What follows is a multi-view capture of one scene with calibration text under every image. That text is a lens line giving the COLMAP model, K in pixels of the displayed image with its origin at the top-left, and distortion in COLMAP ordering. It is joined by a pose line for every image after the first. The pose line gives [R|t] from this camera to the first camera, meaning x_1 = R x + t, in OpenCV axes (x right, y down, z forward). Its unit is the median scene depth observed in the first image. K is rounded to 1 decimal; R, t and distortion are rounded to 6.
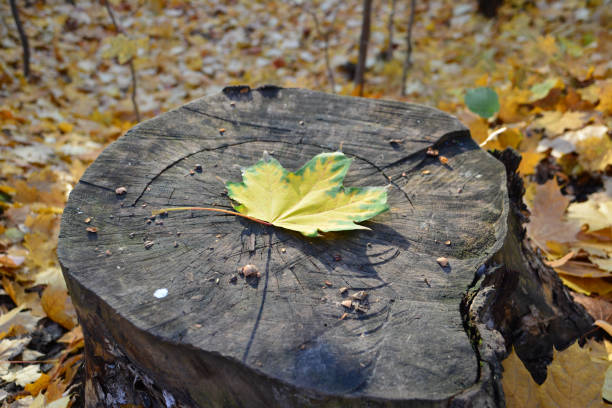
lens RADIAL K [[568.1, 0, 309.2], [0, 568.1, 206.4], [0, 0, 1]] dist [-0.023302, 0.000000]
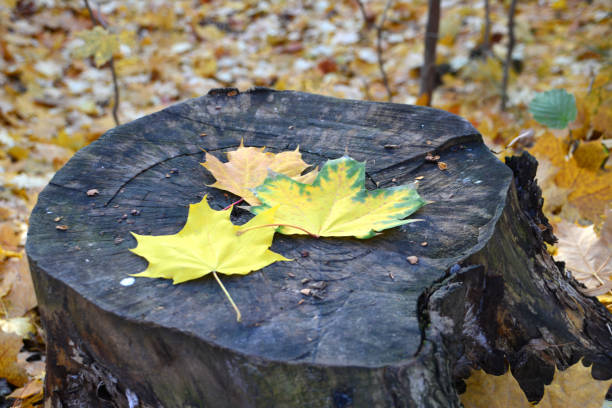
lens RADIAL K [[902.9, 0, 303.8], [0, 902.9, 216.8], [0, 0, 1]] dist [0.278429, 0.000000]
pose [[0.995253, 0.005160, -0.097181, 0.170120], [-0.013279, 0.996454, -0.083082, 0.132421], [0.096407, 0.083979, 0.991793, -0.487962]]
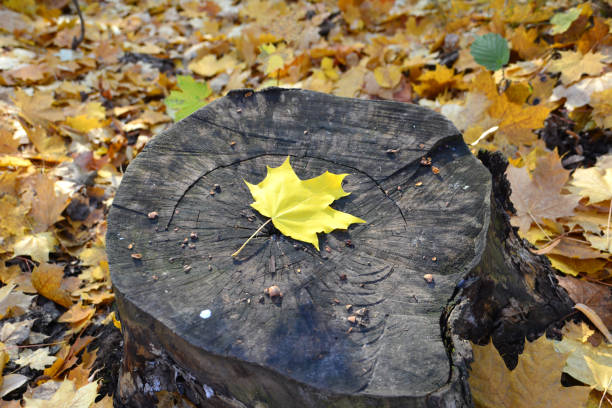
lens RADIAL K [[764.4, 0, 306.0], [0, 764.4, 201.2], [0, 0, 1]] dist [0.143572, 0.000000]
pose [[0.999403, -0.019416, 0.028593, -0.063761], [0.014451, 0.986254, 0.164603, -0.293173], [-0.031396, -0.164091, 0.985945, -0.516210]]
